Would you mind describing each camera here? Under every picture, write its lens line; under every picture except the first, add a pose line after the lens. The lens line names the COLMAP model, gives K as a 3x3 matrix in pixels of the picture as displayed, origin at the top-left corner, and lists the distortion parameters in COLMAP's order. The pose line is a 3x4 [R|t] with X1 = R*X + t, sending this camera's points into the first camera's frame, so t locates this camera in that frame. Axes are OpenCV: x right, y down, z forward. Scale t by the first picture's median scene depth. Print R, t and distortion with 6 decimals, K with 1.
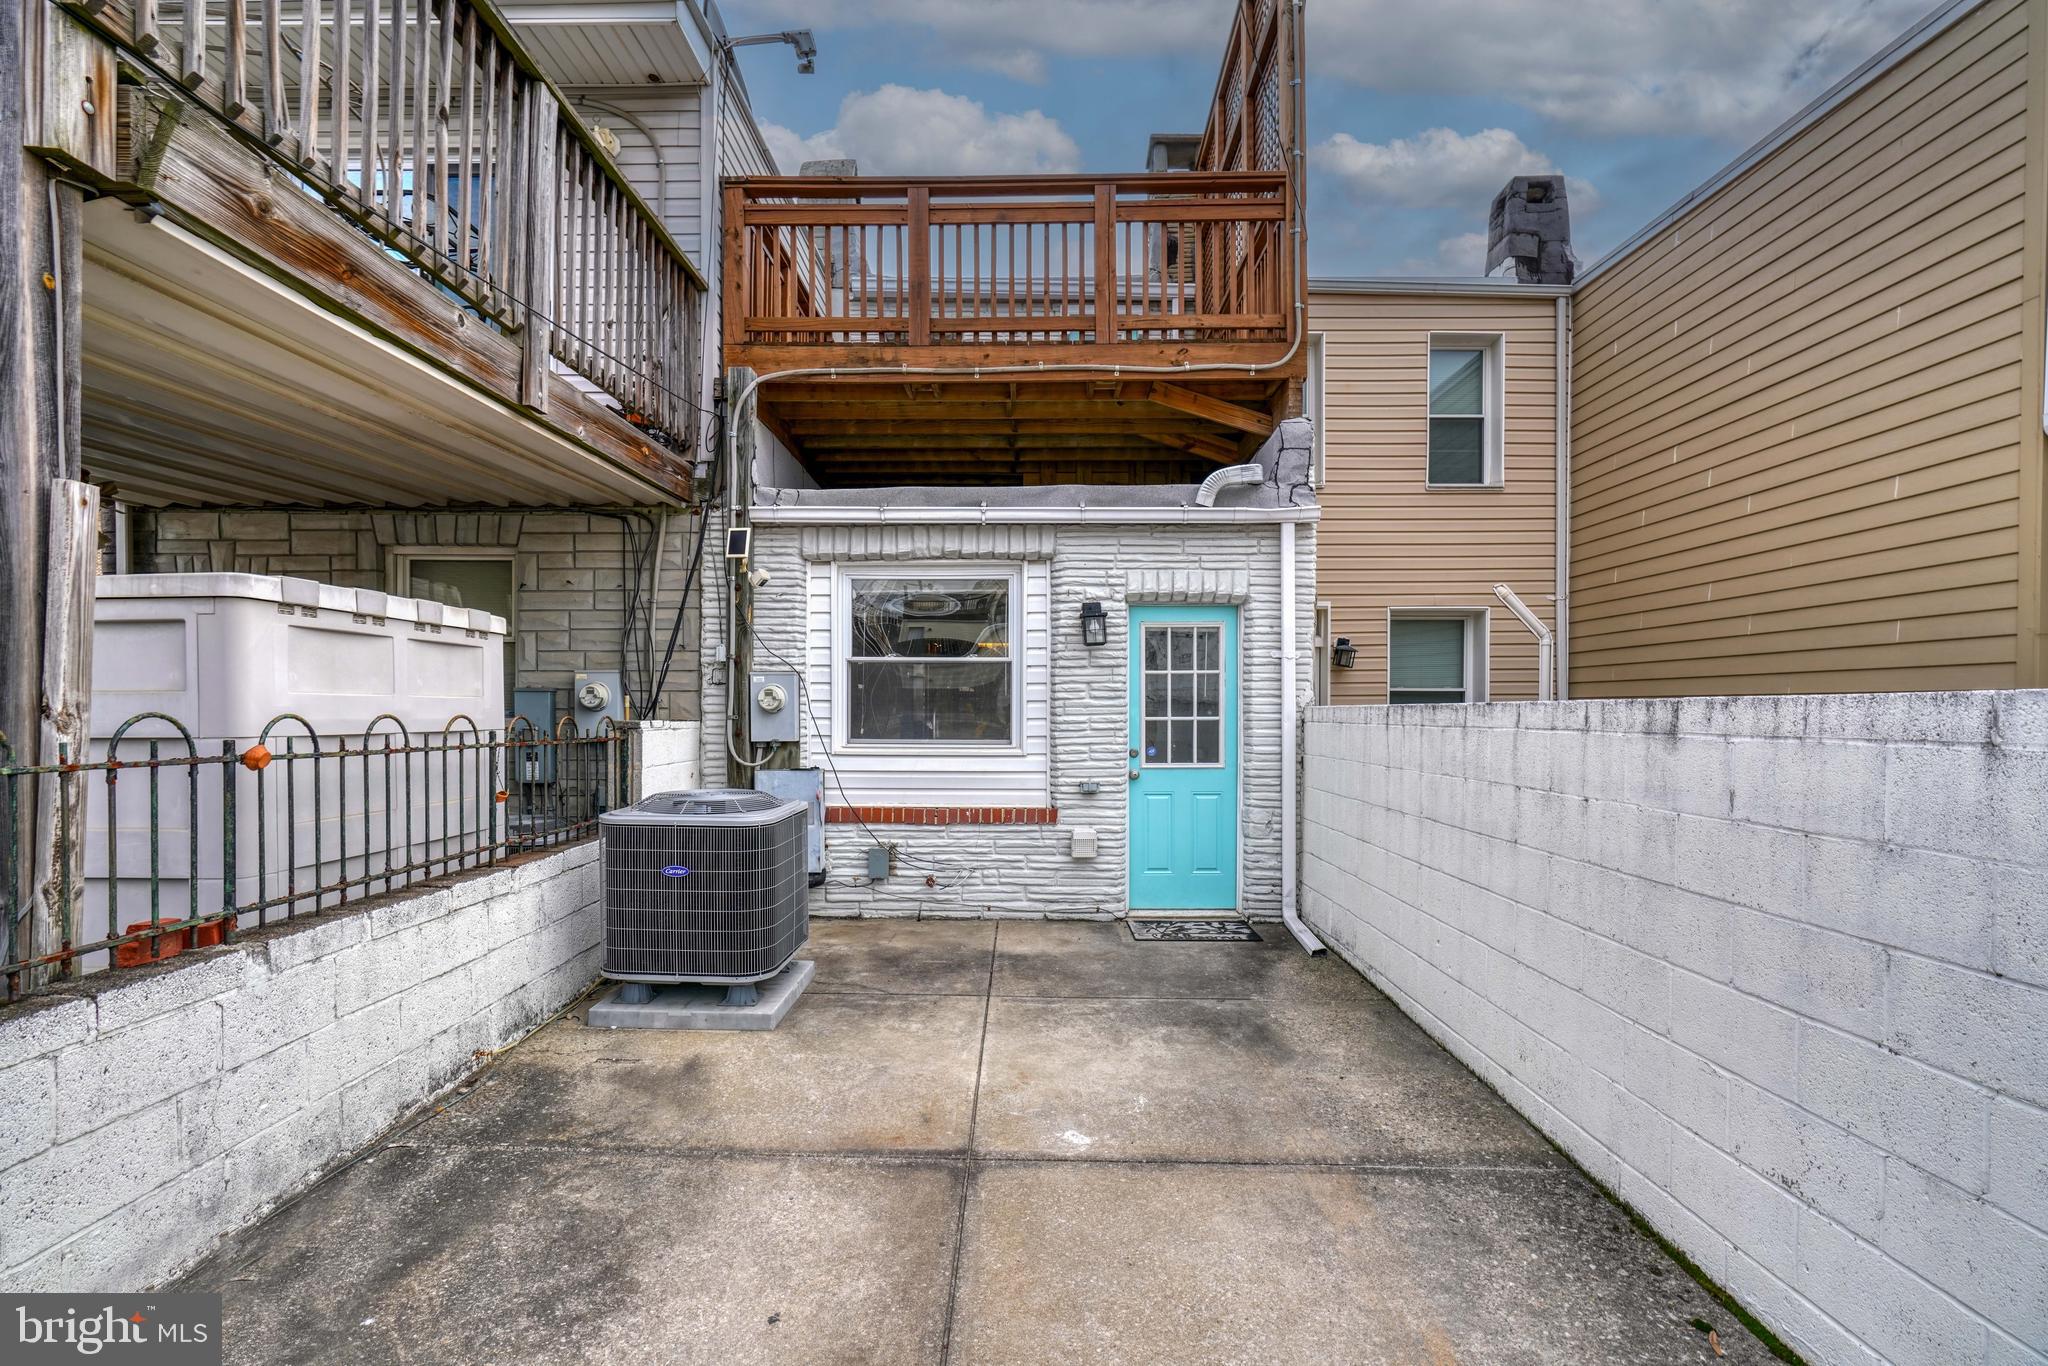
lens RADIAL K [[931.3, 0, 1023.2], [0, 931.3, 743.5], [0, 0, 1]] dist [-0.013186, 0.006180]
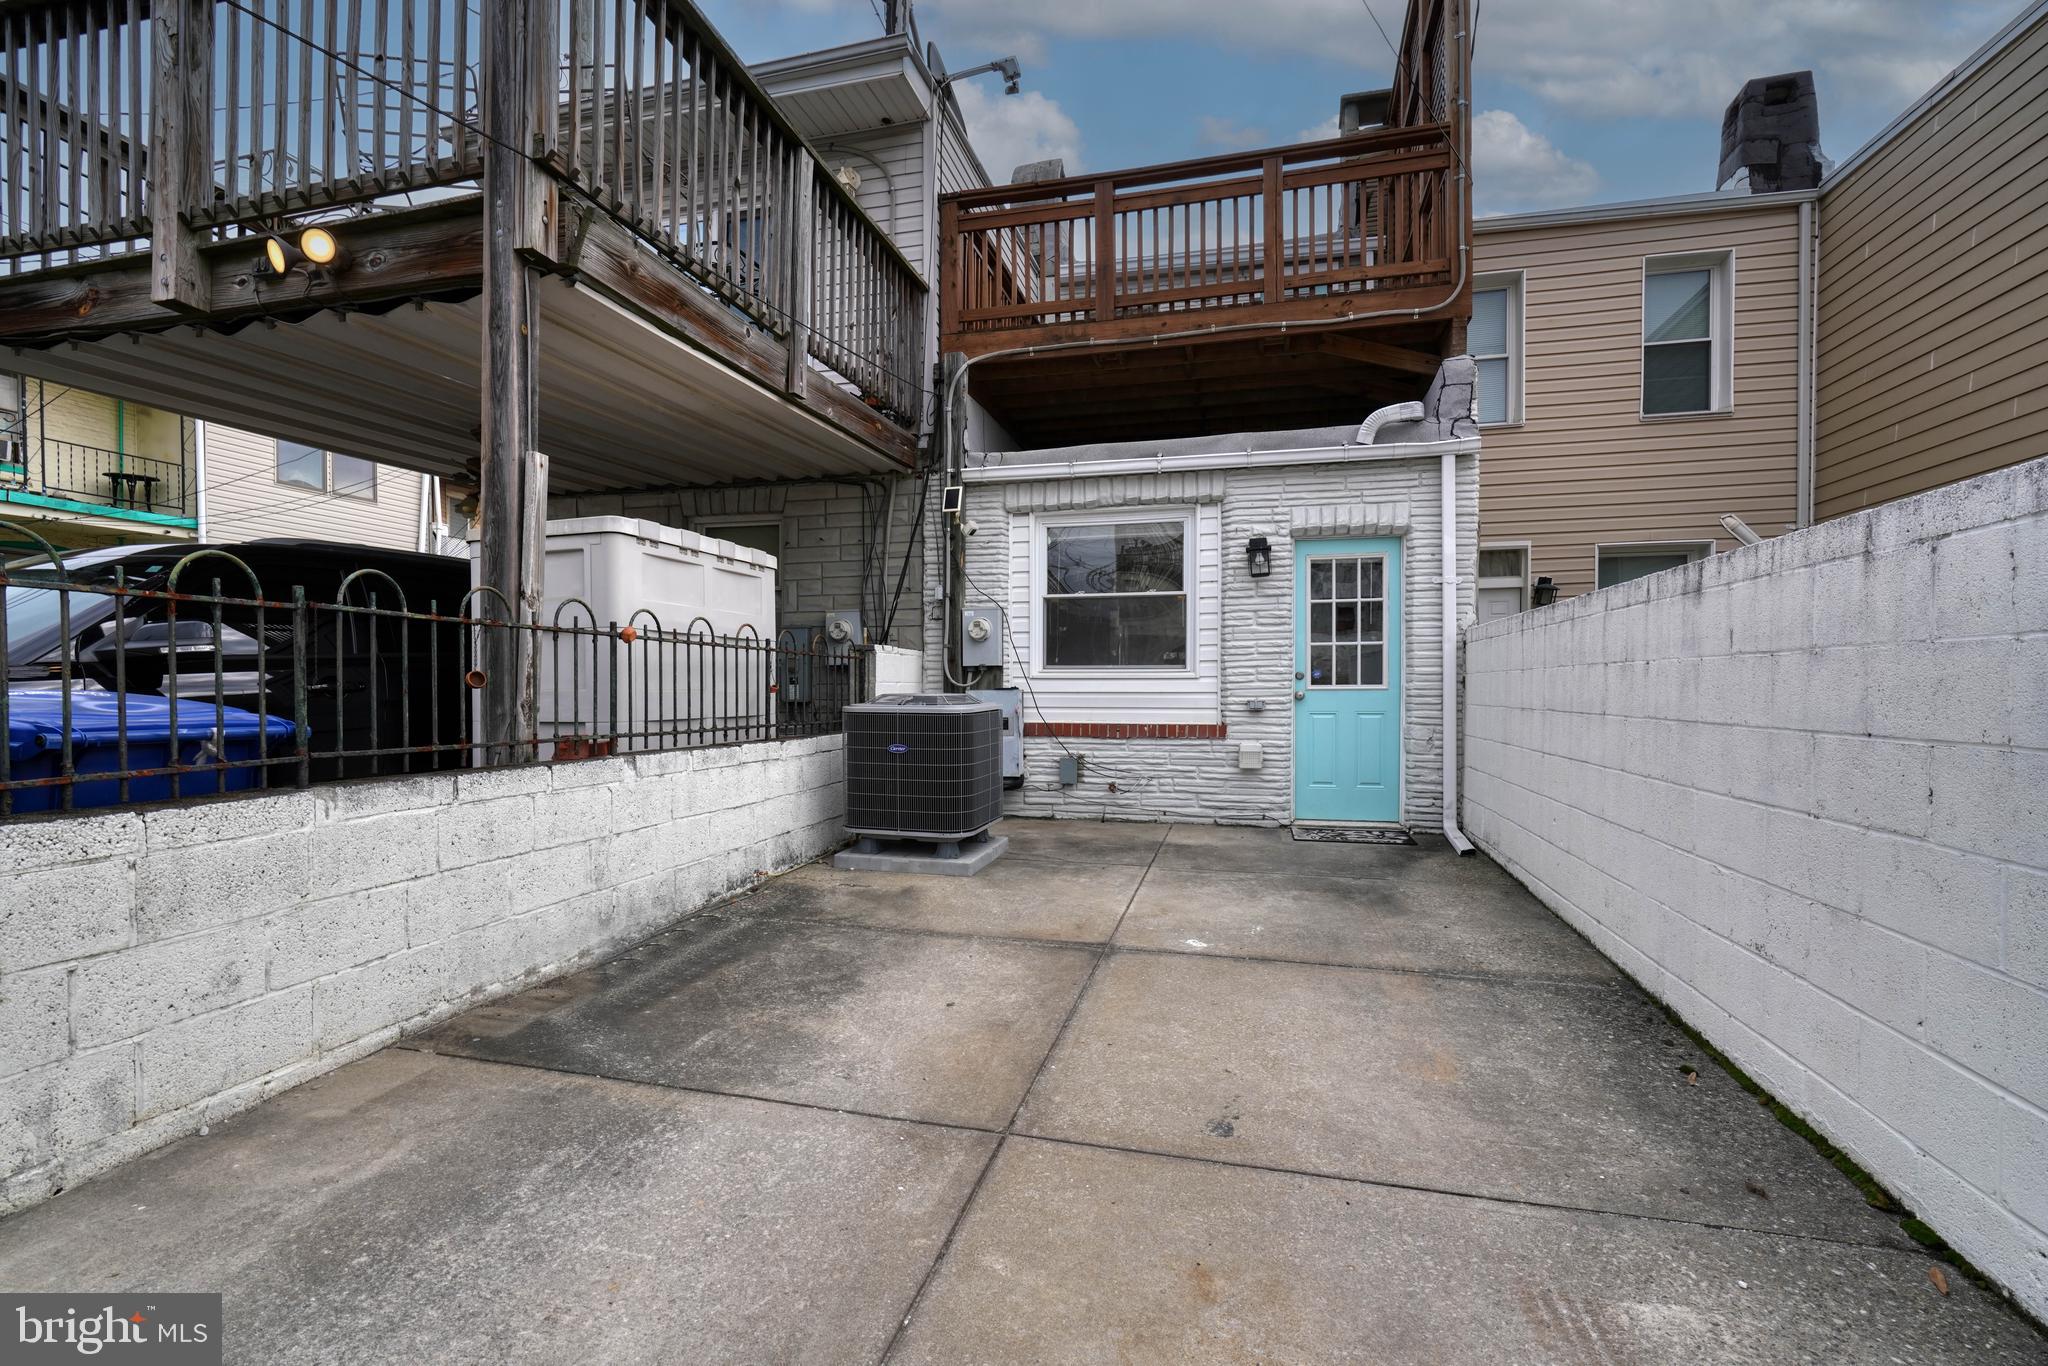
lens RADIAL K [[931.3, 0, 1034.2], [0, 931.3, 724.0], [0, 0, 1]] dist [-0.013186, 0.006180]
pose [[0.973318, 0.002565, -0.229445, 0.101086], [-0.002001, 0.999994, 0.002690, 0.098268], [0.229450, -0.002159, 0.973318, -0.200991]]
